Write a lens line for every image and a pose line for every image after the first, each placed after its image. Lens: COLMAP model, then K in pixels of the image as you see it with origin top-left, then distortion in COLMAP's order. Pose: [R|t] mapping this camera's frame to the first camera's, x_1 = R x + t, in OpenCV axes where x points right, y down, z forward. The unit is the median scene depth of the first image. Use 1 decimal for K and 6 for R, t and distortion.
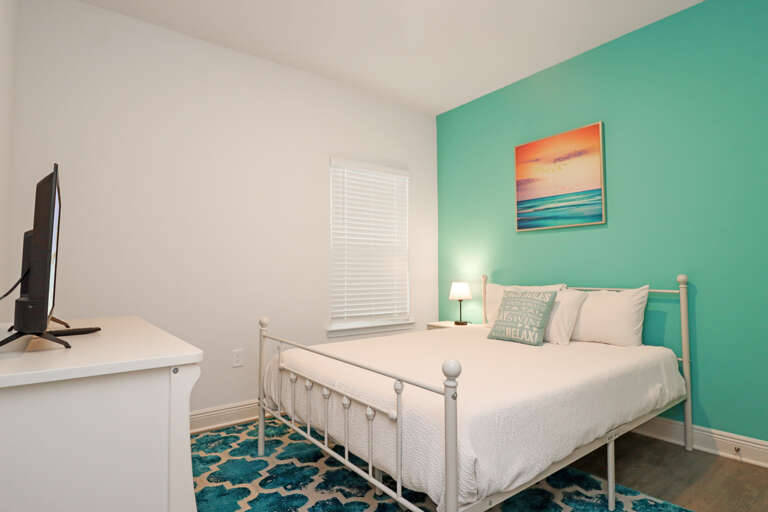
lens RADIAL K [[409.0, 0, 384.0], [0, 409.0, 256.0], [0, 0, 1]] dist [-0.000015, -0.000039]
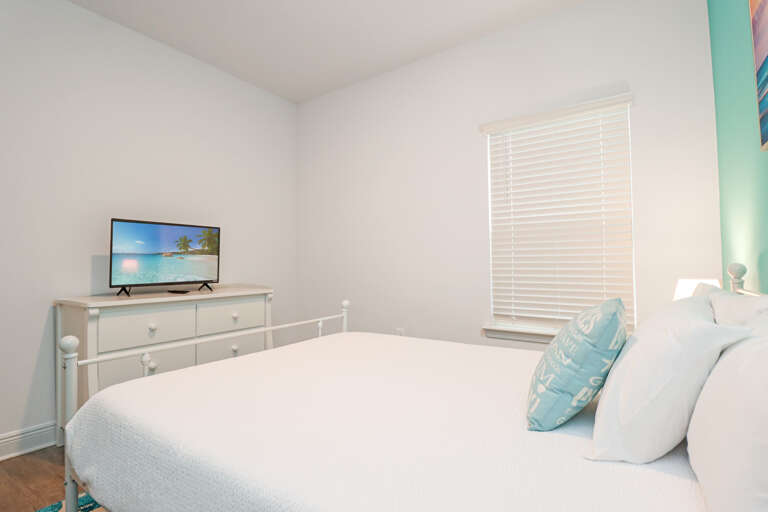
lens RADIAL K [[367.2, 0, 382.9], [0, 367.2, 251.6], [0, 0, 1]] dist [-0.001473, -0.000821]
pose [[0.313858, -0.030280, -0.948987, 0.512009], [0.042410, 0.998941, -0.017848, 0.024230], [0.948522, -0.034645, 0.314810, 0.530434]]
